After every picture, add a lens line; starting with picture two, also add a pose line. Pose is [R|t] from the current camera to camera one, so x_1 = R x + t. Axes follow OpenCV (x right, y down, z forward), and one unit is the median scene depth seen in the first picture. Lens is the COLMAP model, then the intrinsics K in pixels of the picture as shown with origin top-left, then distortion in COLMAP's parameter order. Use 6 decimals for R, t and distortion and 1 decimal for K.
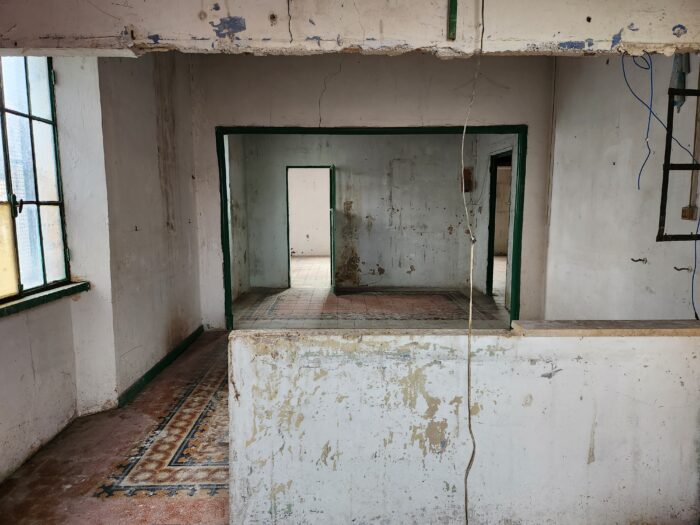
lens RADIAL K [[487.7, 0, 349.9], [0, 487.7, 263.3], [0, 0, 1]] dist [-0.005947, -0.011239]
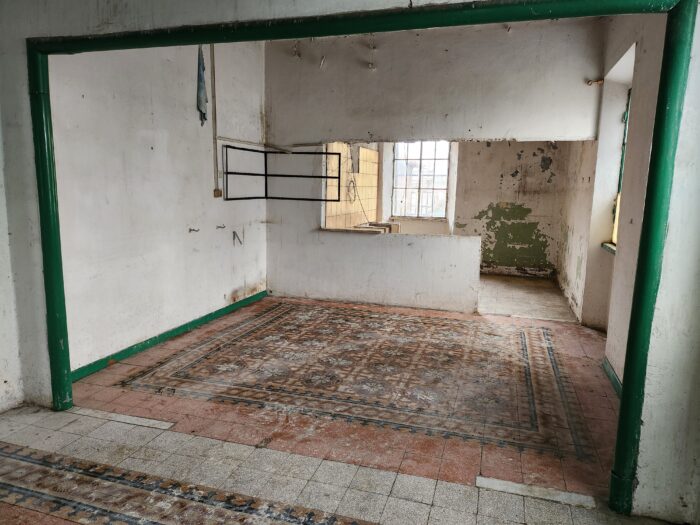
lens RADIAL K [[487.7, 0, 350.1], [0, 487.7, 262.6], [0, 0, 1]] dist [-0.005947, -0.011239]
pose [[-0.949346, -0.062320, 0.307990, -0.254130], [0.024786, 0.962231, 0.271104, -0.308799], [-0.313252, 0.265006, -0.911946, 2.414135]]
